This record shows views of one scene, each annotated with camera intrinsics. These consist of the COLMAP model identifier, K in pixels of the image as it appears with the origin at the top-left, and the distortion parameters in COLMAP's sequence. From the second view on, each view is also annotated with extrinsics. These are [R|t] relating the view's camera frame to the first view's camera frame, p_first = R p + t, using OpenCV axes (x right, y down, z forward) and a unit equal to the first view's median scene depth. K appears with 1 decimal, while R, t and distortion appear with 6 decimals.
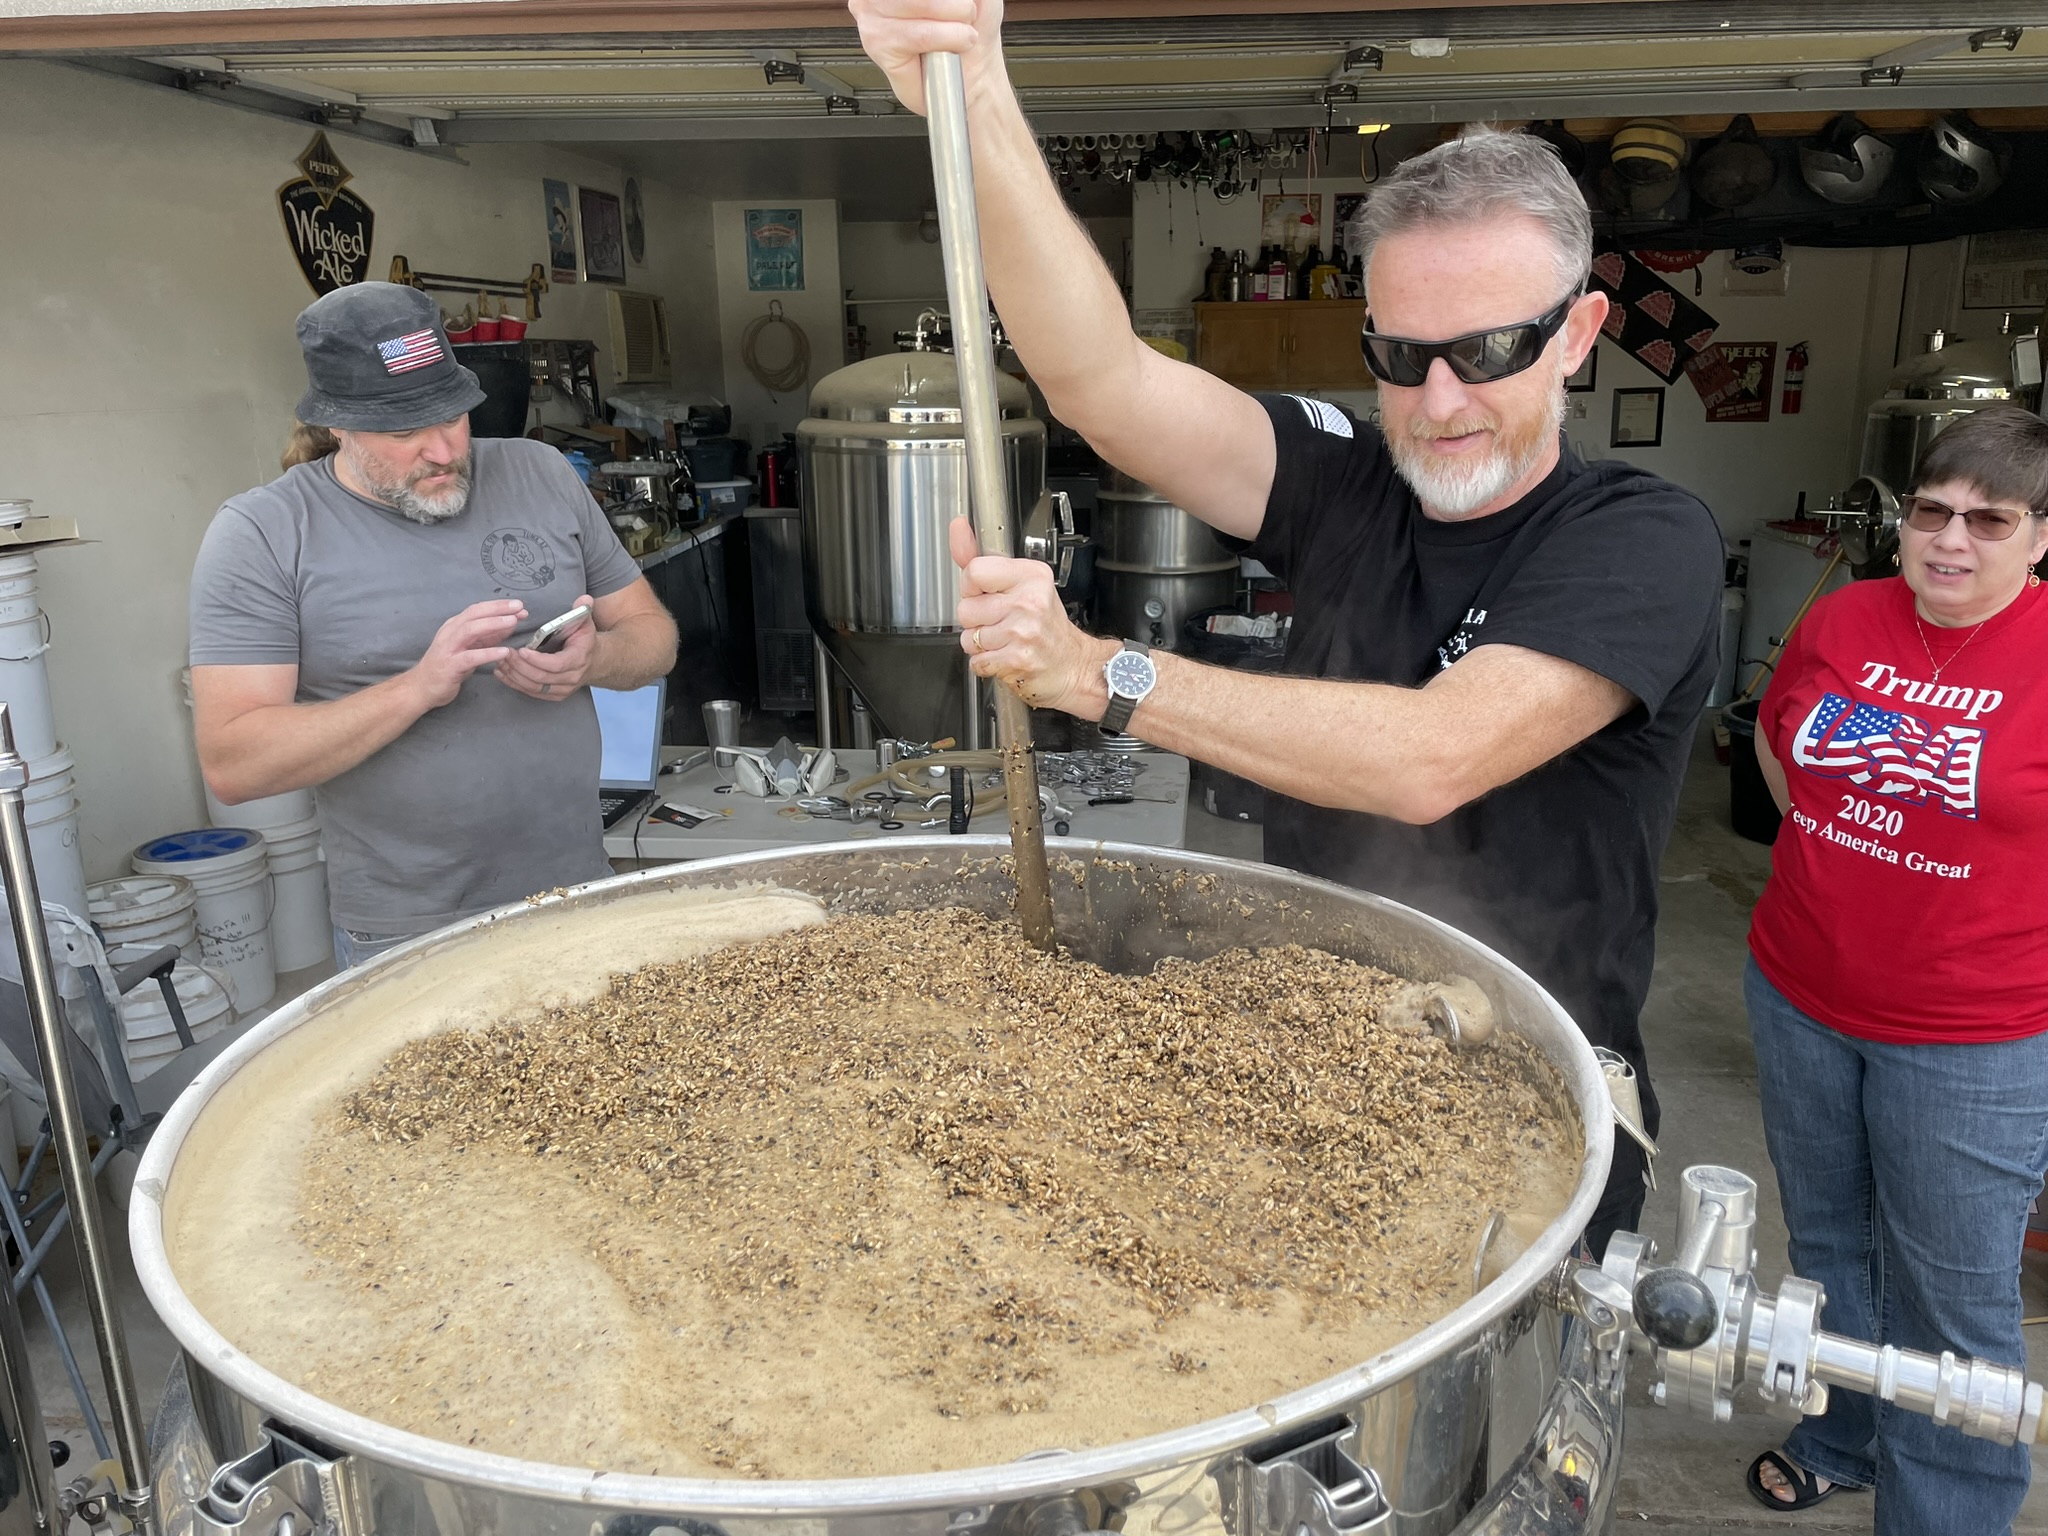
lens RADIAL K [[1564.3, 0, 1031.8], [0, 1564.3, 780.5], [0, 0, 1]] dist [0.076984, -0.102102]
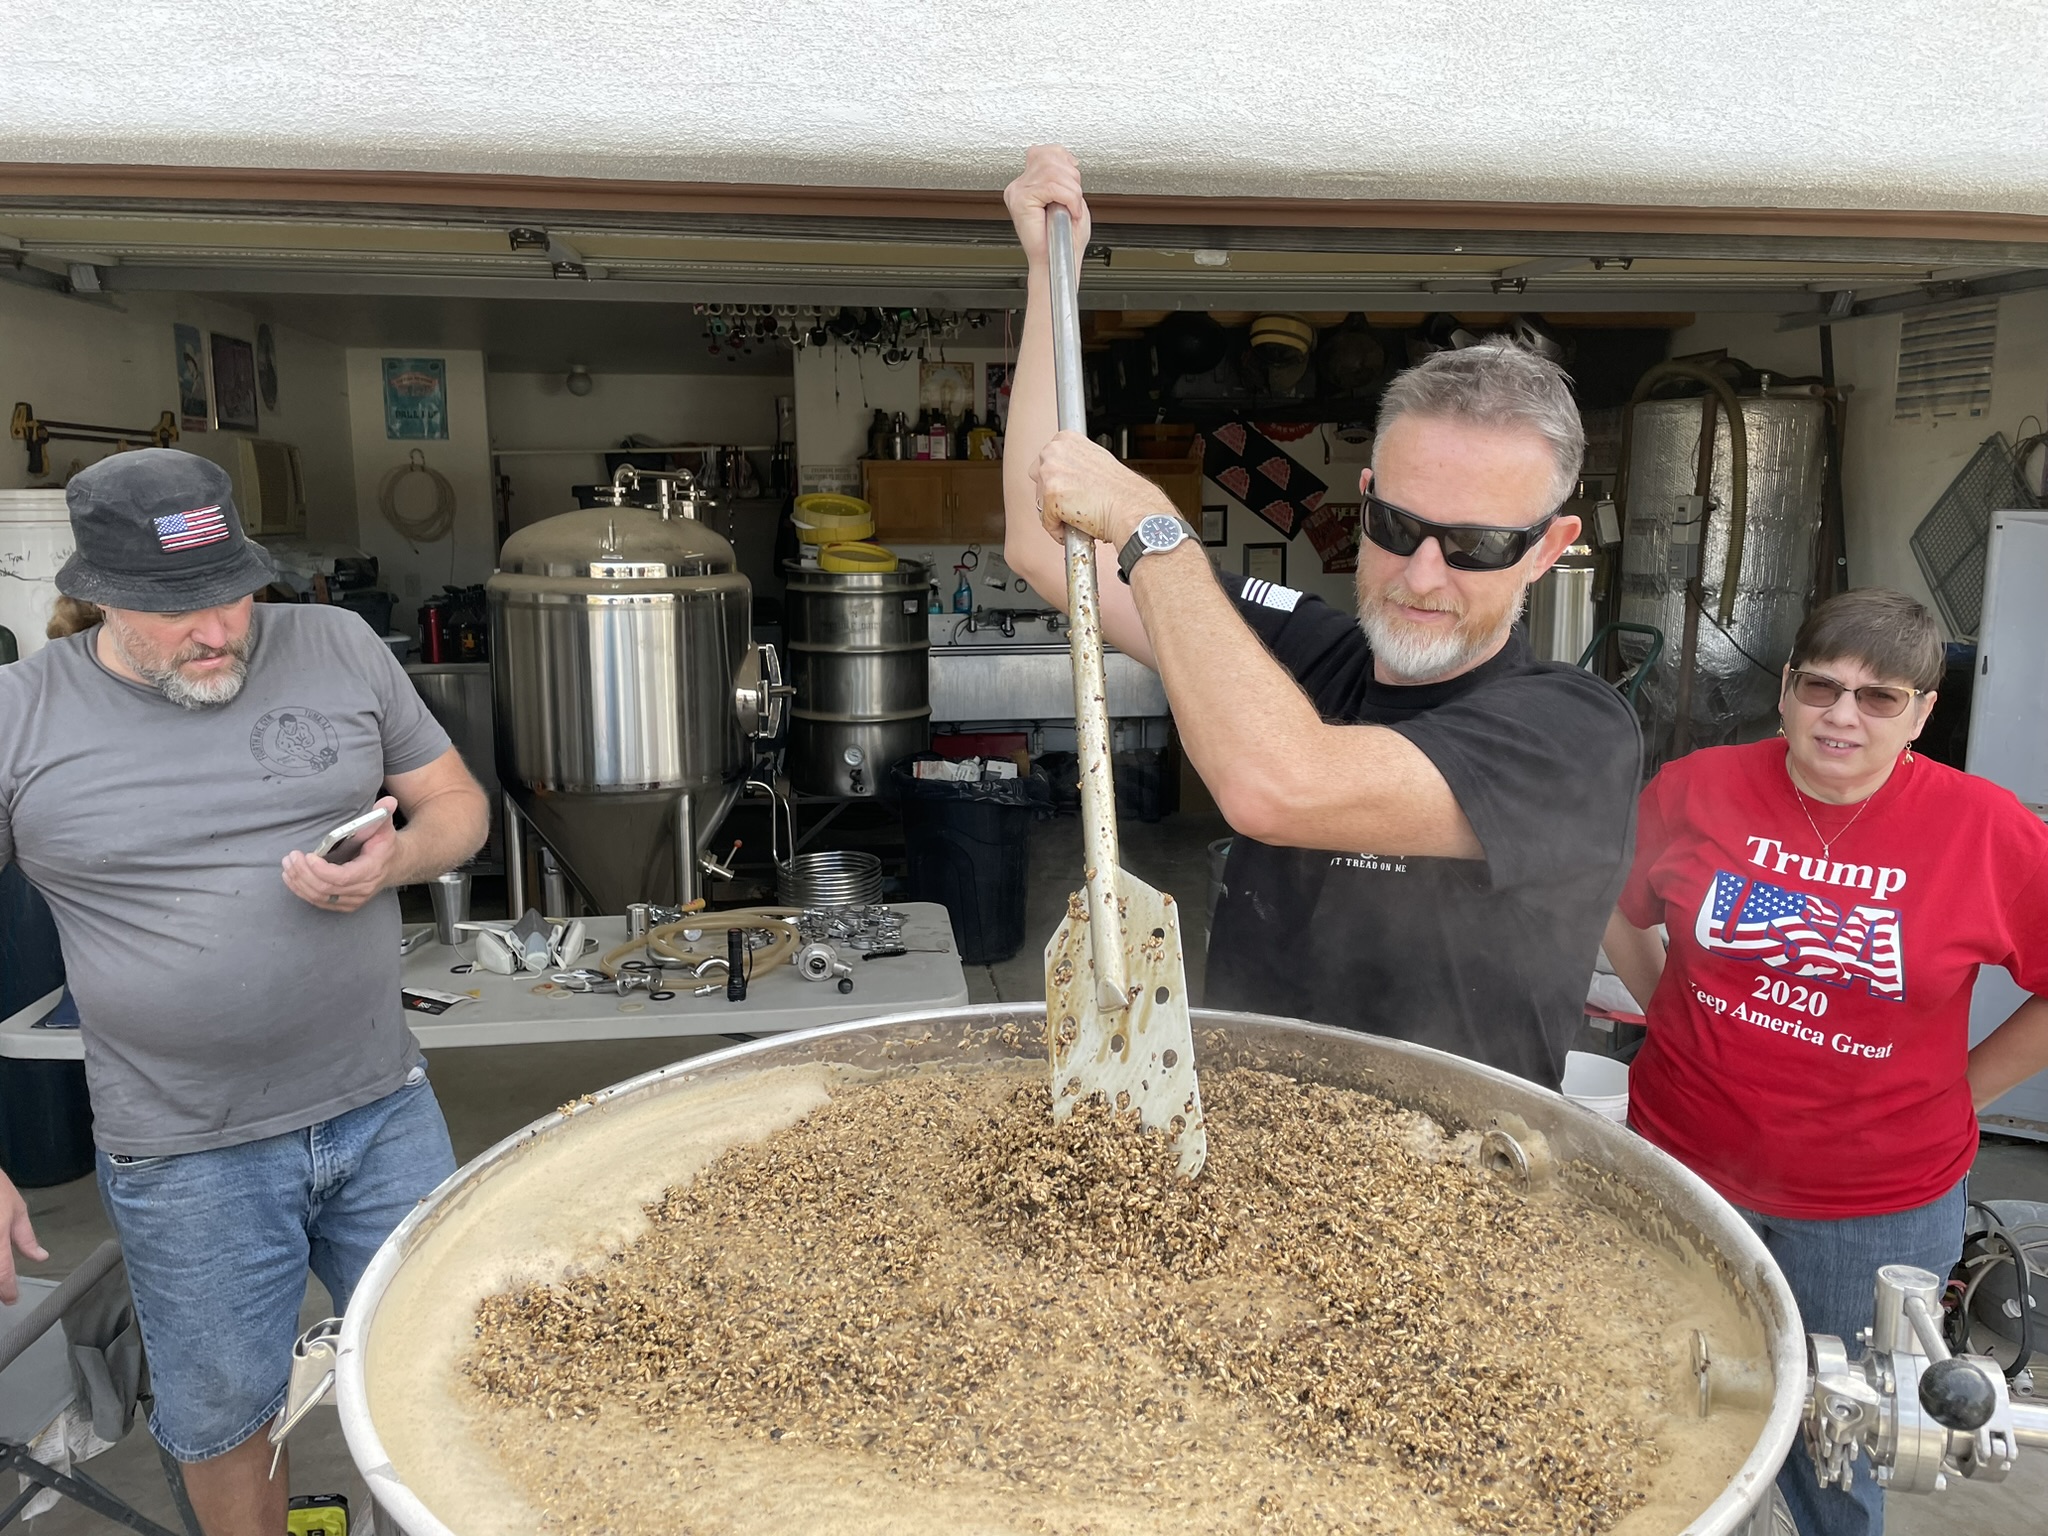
lens RADIAL K [[1564.3, 0, 1034.1], [0, 1564.3, 756.6], [0, 0, 1]] dist [0.076984, -0.102102]
pose [[0.970118, -0.032792, 0.240409, -0.059545], [0.057535, 0.993656, -0.096634, -0.006403], [-0.235715, 0.107578, 0.965850, 0.000475]]
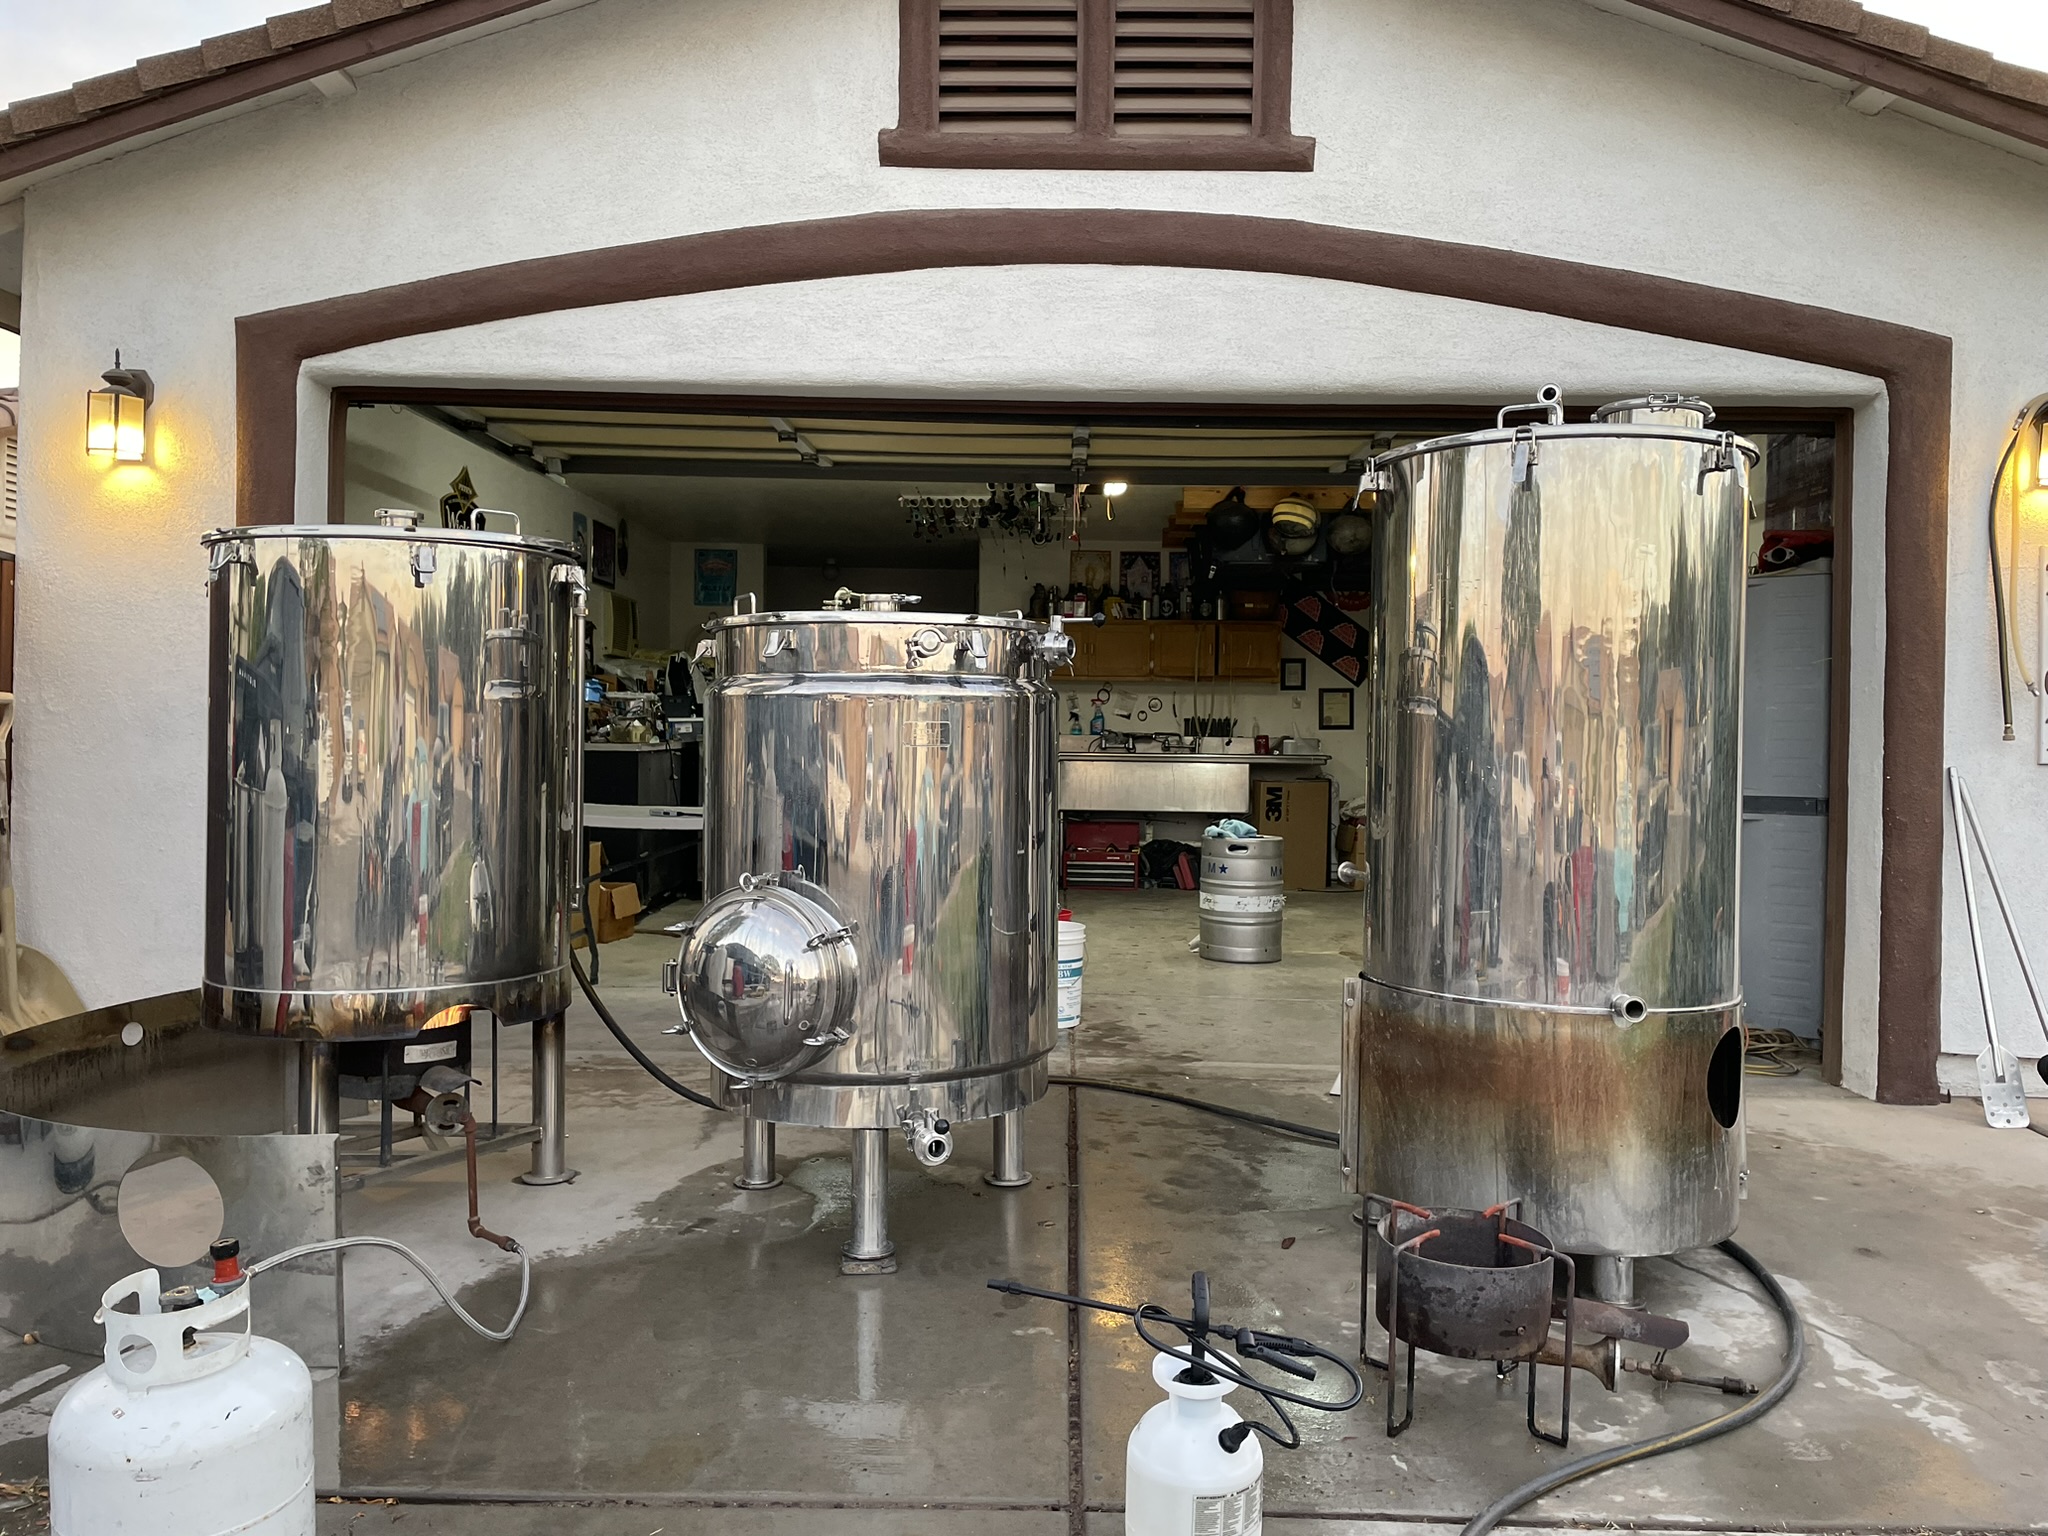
lens RADIAL K [[1564.3, 0, 1030.1], [0, 1564.3, 758.1], [0, 0, 1]] dist [0.076984, -0.102102]
pose [[0.996038, 0.025363, 0.085233, -0.008500], [-0.003221, 0.968124, -0.250451, 0.248799], [-0.088868, 0.249184, 0.964370, -0.471039]]
